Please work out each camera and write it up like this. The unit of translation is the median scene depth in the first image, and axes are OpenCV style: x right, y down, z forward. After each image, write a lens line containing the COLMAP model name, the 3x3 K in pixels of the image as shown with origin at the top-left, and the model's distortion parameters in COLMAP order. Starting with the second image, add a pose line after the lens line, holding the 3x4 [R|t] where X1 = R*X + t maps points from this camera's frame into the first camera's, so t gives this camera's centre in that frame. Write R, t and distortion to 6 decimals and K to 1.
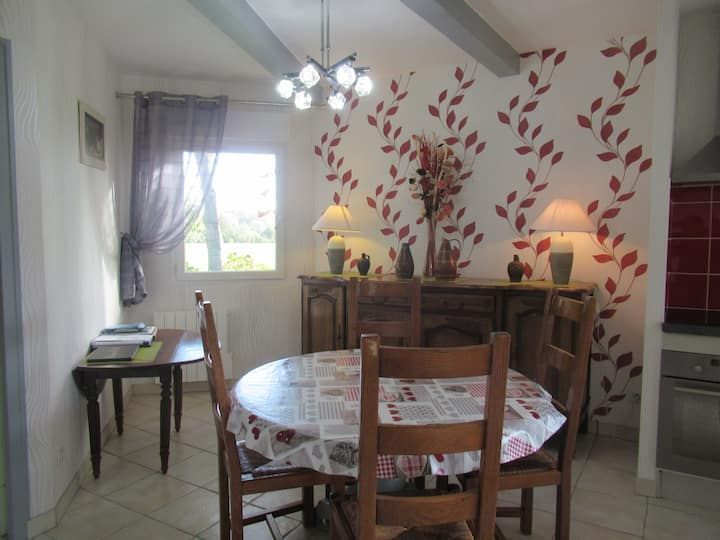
lens RADIAL K [[513.3, 0, 356.5], [0, 513.3, 267.4], [0, 0, 1]] dist [-0.033412, -0.004254]
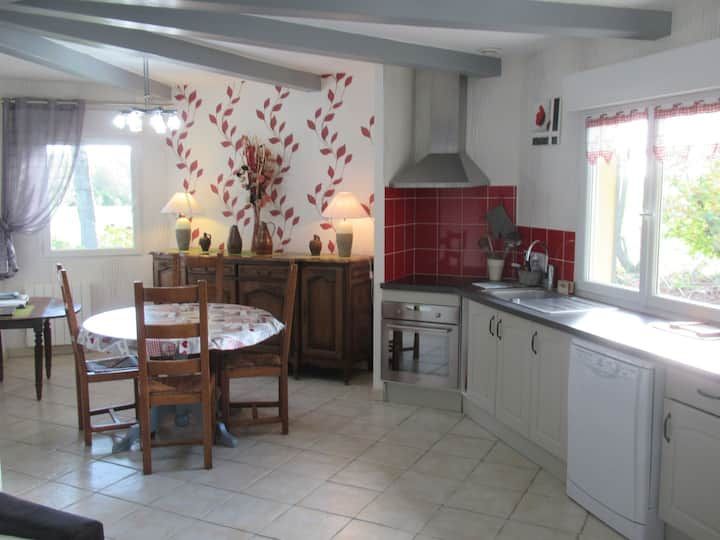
lens RADIAL K [[663.6, 0, 362.5], [0, 663.6, 270.5], [0, 0, 1]] dist [-0.048067, 0.000000]
pose [[0.993385, -0.012342, 0.114166, 0.213709], [0.006534, 0.998672, 0.051112, -0.017211], [-0.114645, -0.050028, 0.992146, -0.613837]]
